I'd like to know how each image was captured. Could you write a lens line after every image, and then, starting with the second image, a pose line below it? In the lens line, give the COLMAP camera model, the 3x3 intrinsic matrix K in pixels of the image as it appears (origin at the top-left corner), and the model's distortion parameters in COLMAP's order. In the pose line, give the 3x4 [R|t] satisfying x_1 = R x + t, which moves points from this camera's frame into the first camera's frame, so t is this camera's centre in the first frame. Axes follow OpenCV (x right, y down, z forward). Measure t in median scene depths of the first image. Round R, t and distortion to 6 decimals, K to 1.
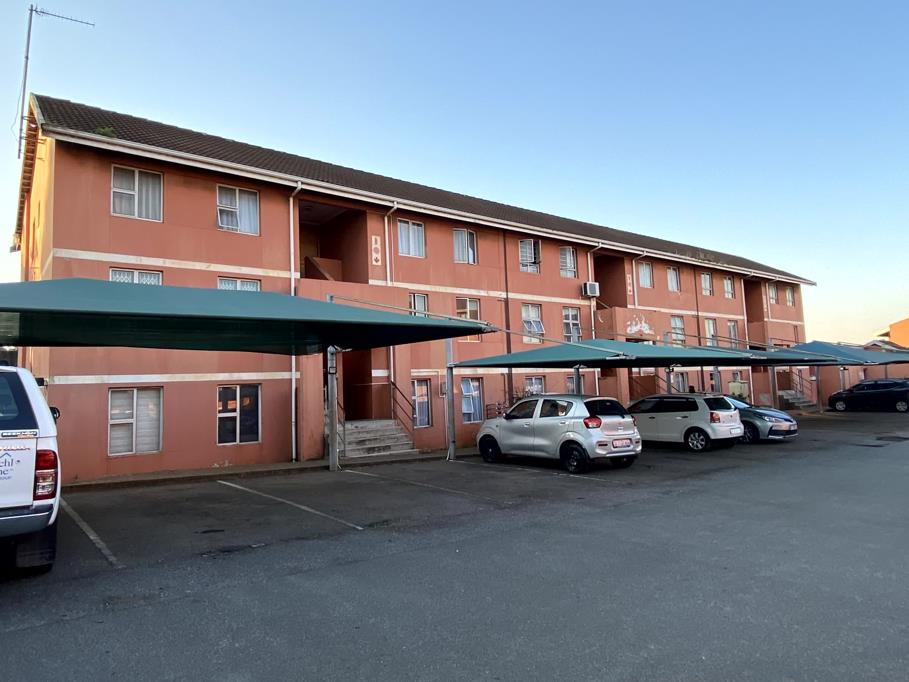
lens RADIAL K [[609.5, 0, 452.9], [0, 609.5, 337.8], [0, 0, 1]] dist [0.008398, -0.013480]
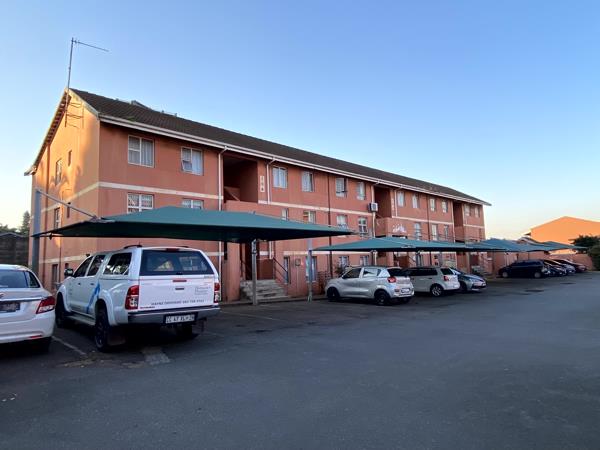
lens RADIAL K [[402.3, 0, 300.6], [0, 402.3, 227.0], [0, 0, 1]] dist [0.008398, -0.013480]
pose [[0.994224, 0.018299, 0.105755, -0.143286], [-0.017318, 0.999798, -0.010188, -0.008550], [-0.105920, 0.008298, 0.994340, -0.181661]]
